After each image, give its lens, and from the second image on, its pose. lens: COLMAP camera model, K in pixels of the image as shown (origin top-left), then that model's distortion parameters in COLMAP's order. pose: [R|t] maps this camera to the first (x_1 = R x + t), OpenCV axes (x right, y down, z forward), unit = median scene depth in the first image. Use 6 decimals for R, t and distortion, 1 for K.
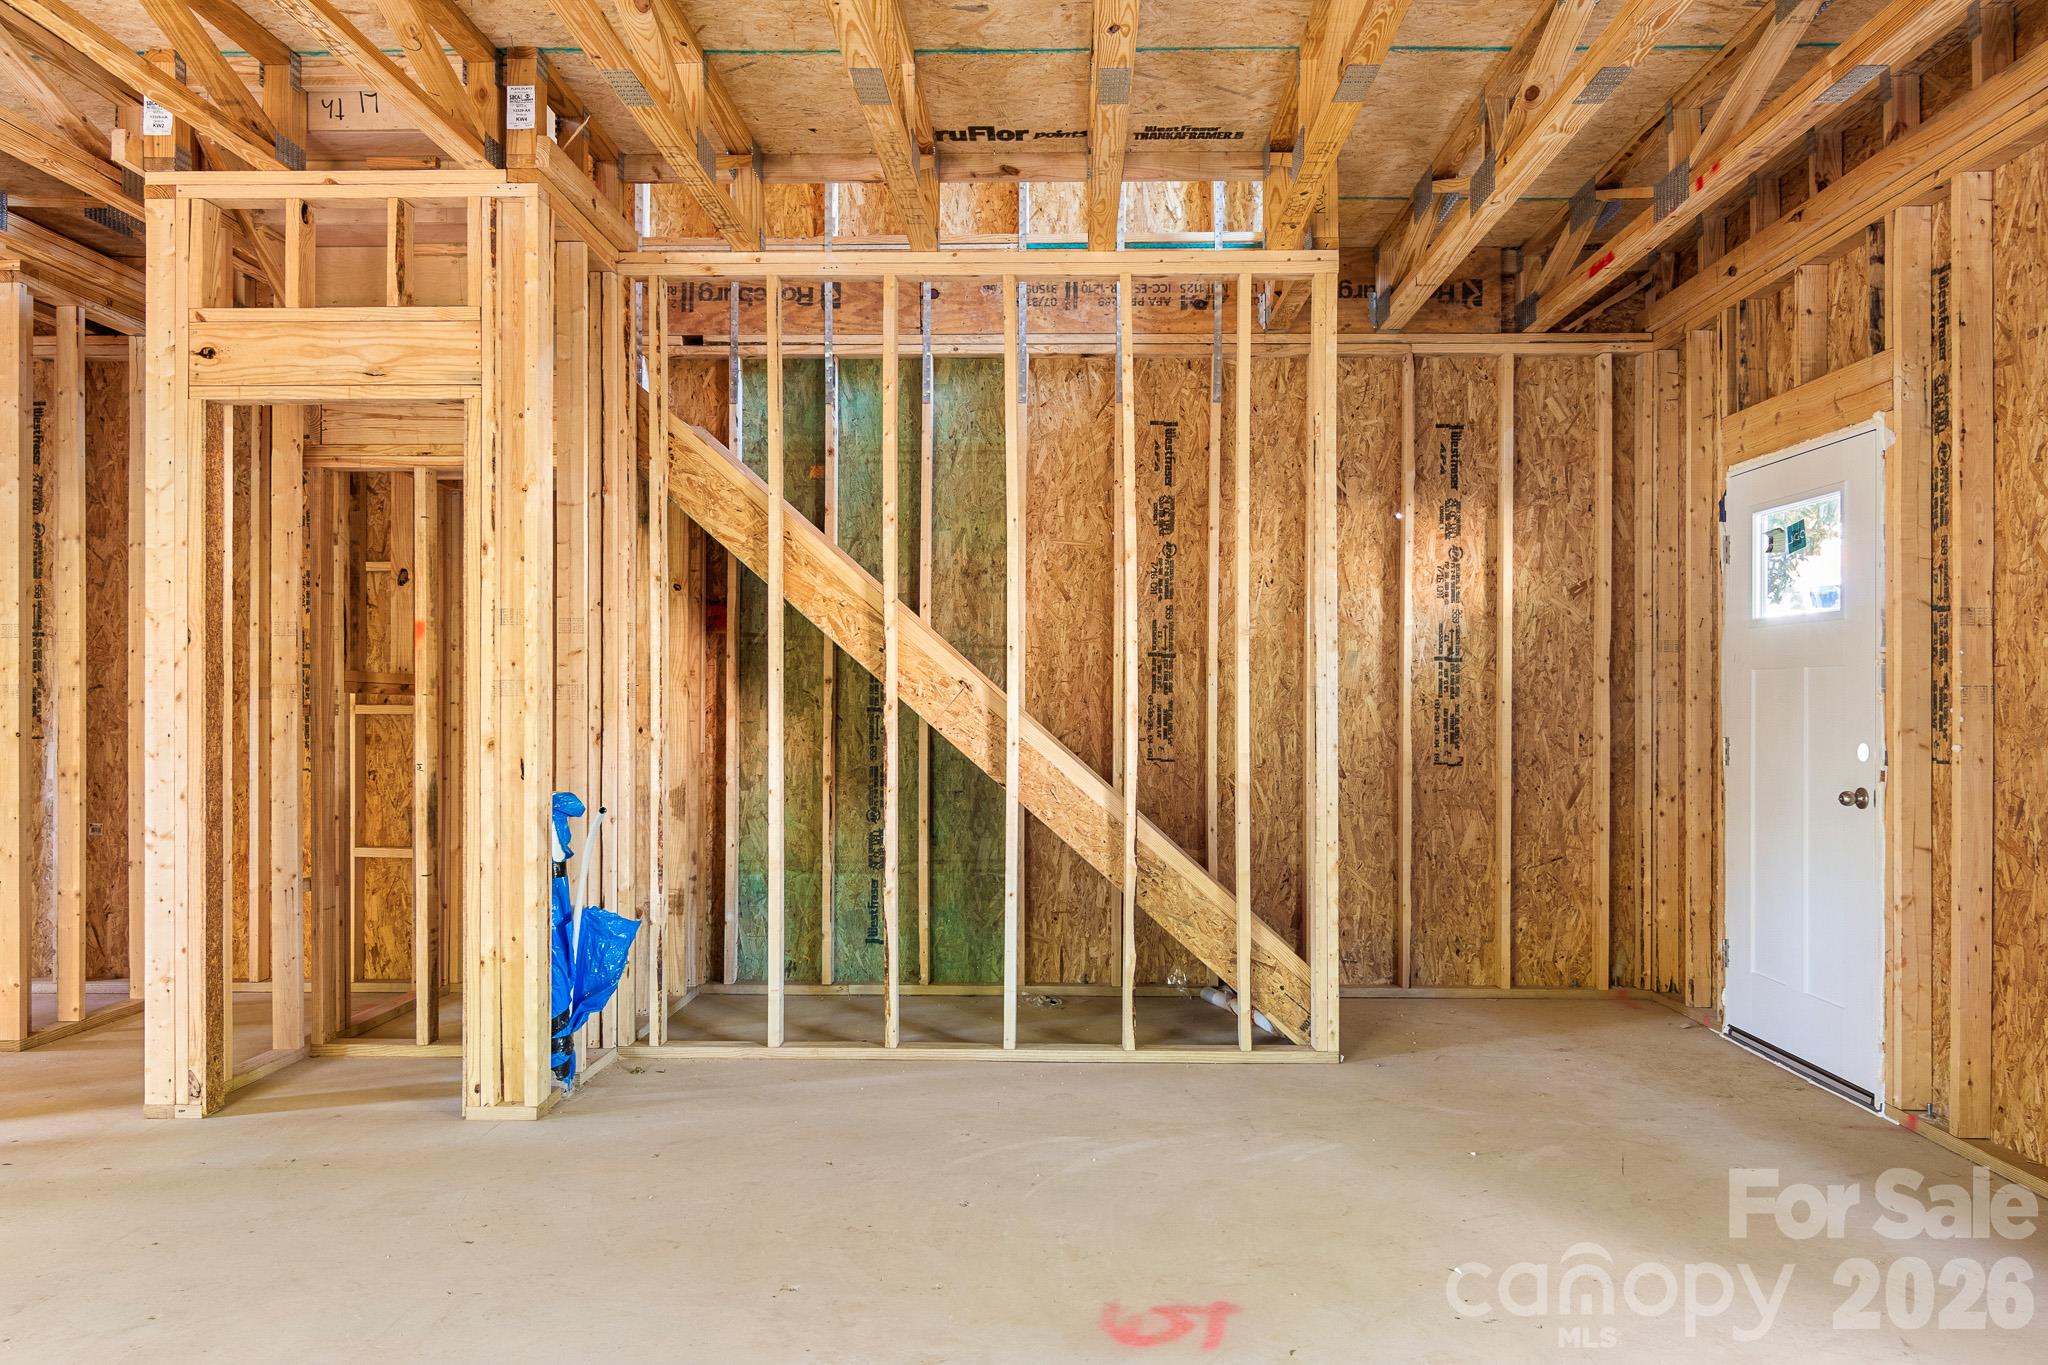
lens RADIAL K [[1383.2, 0, 1026.8], [0, 1383.2, 691.3], [0, 0, 1]] dist [0.002201, -0.007569]
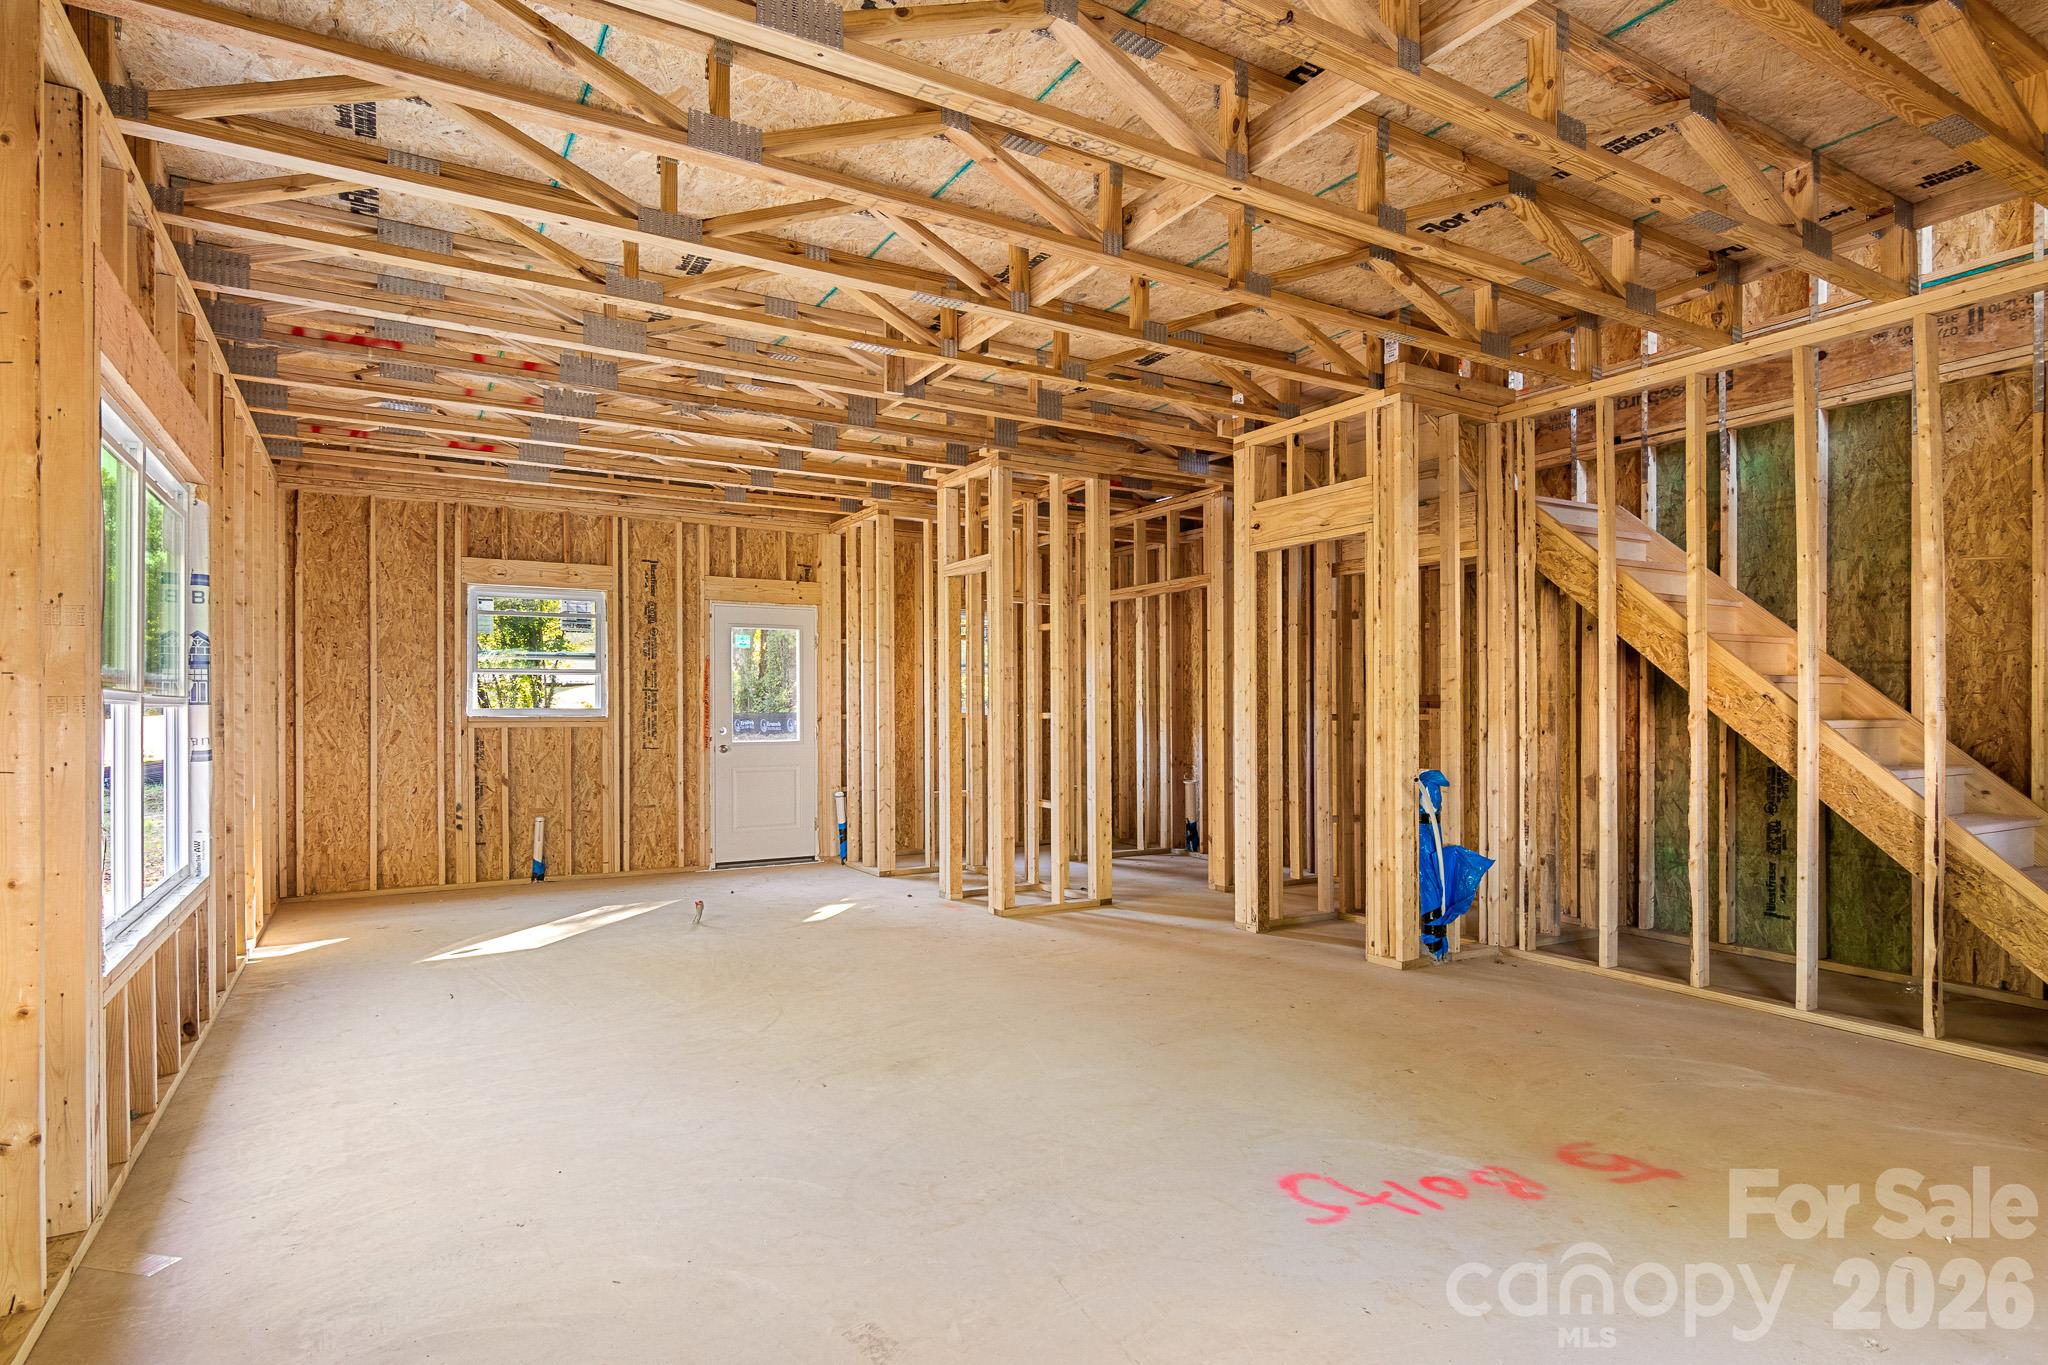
lens RADIAL K [[1062.4, 0, 1026.4], [0, 1062.4, 704.4], [0, 0, 1]] dist [-0.001495, 0.002204]
pose [[0.532700, -0.006481, -0.846279, 0.451536], [0.005103, 0.999977, -0.004446, 0.001912], [0.846289, -0.001951, 0.532721, -0.033949]]
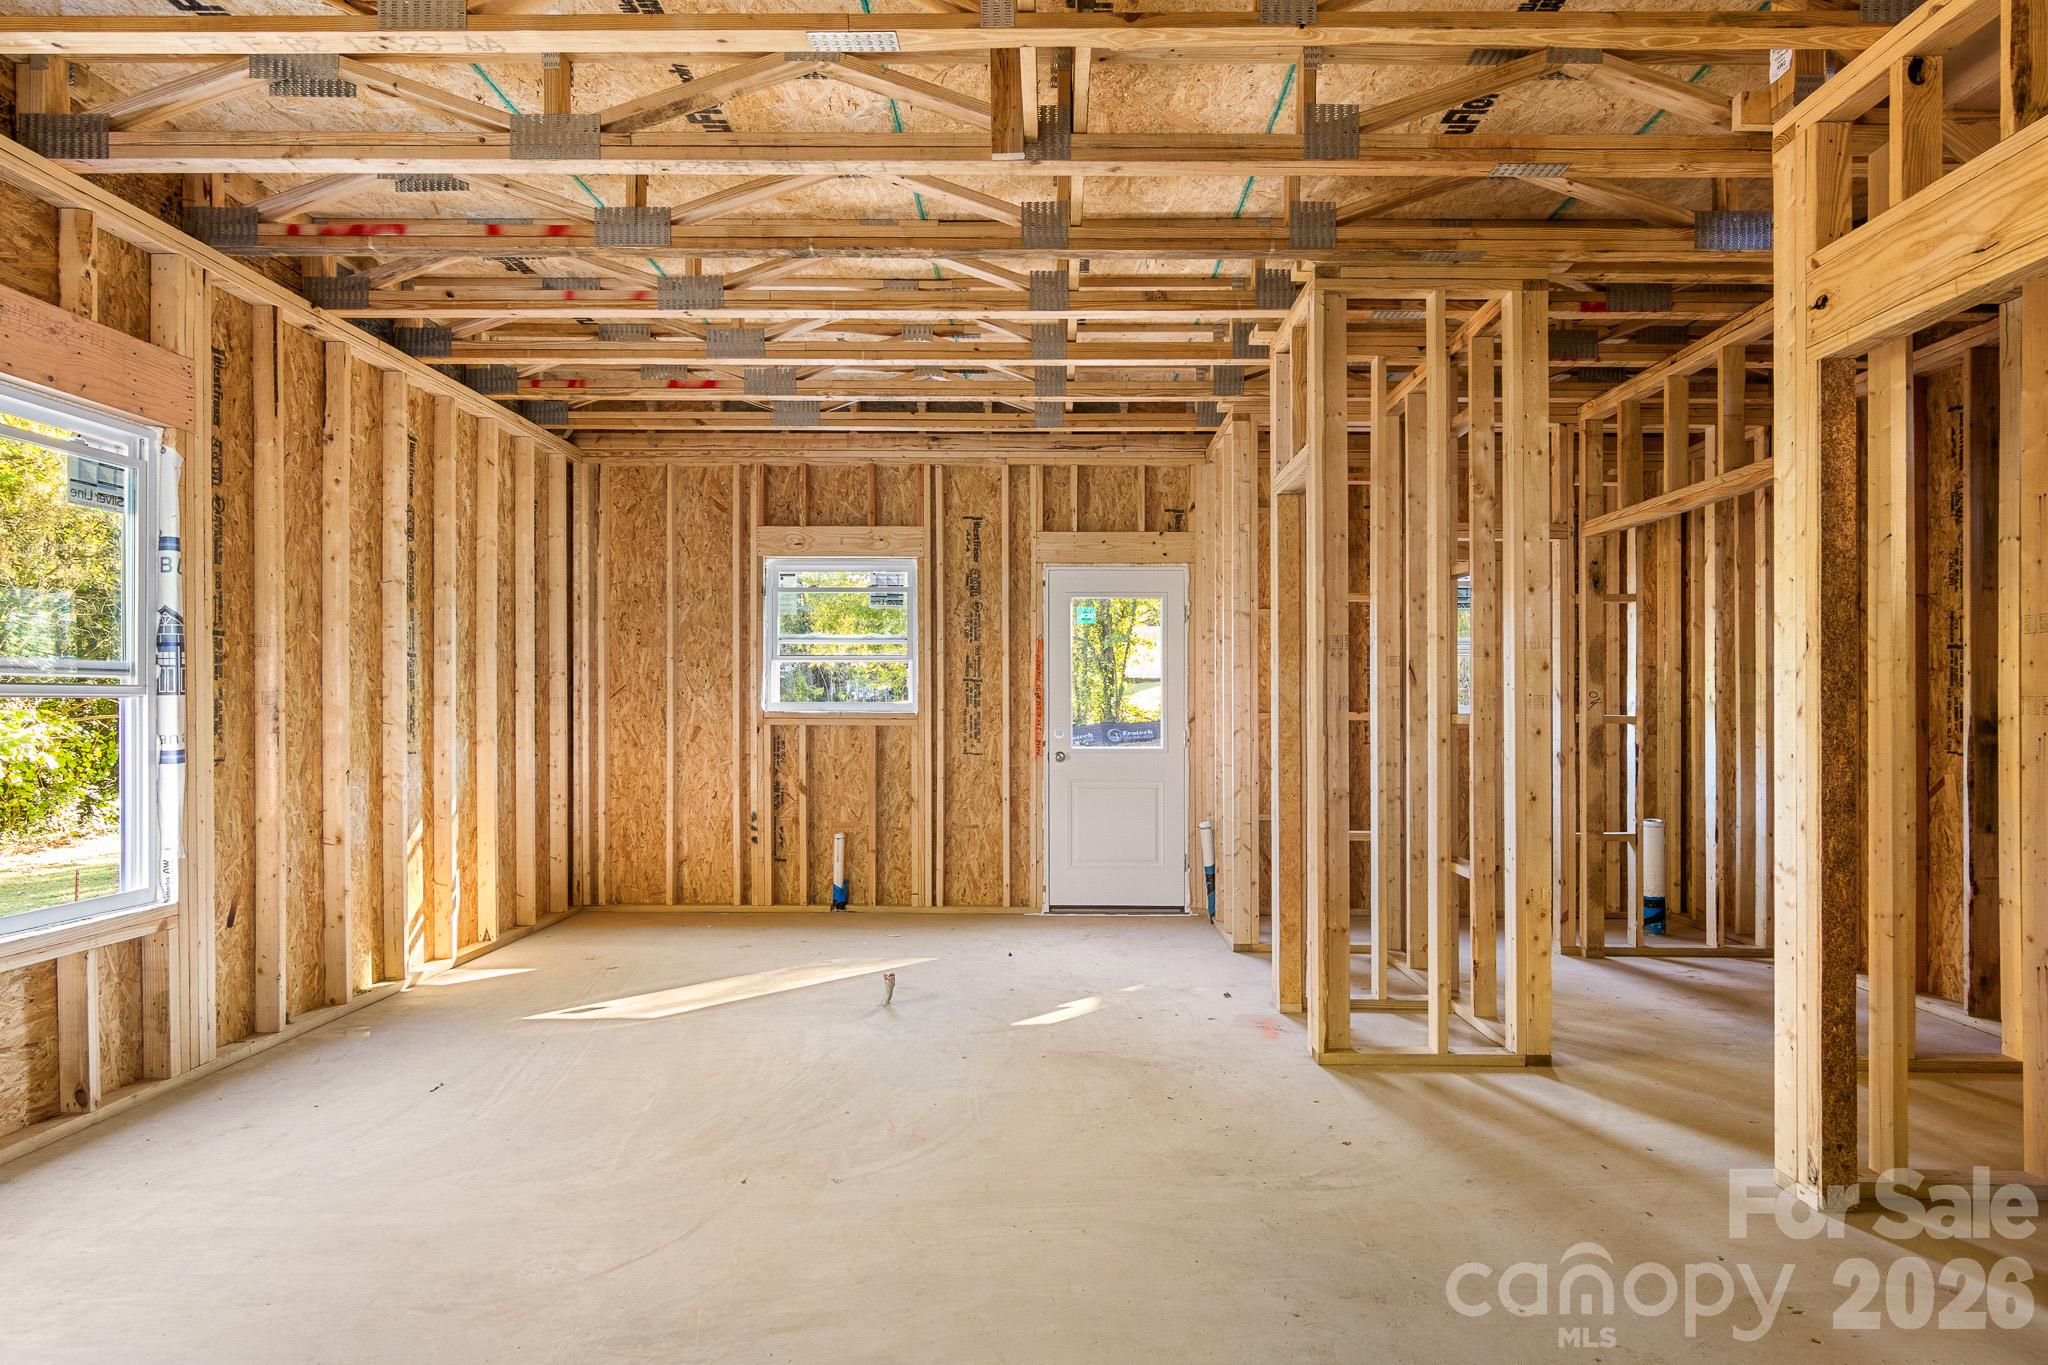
lens RADIAL K [[1133.7, 0, 1049.7], [0, 1133.7, 708.4], [0, 0, 1]] dist [-0.002028, -0.002516]
pose [[0.022548, 0.001868, -0.999744, 0.082062], [-0.001427, 0.999997, 0.001836, 0.001068], [0.999745, 0.001385, 0.022551, 0.505775]]
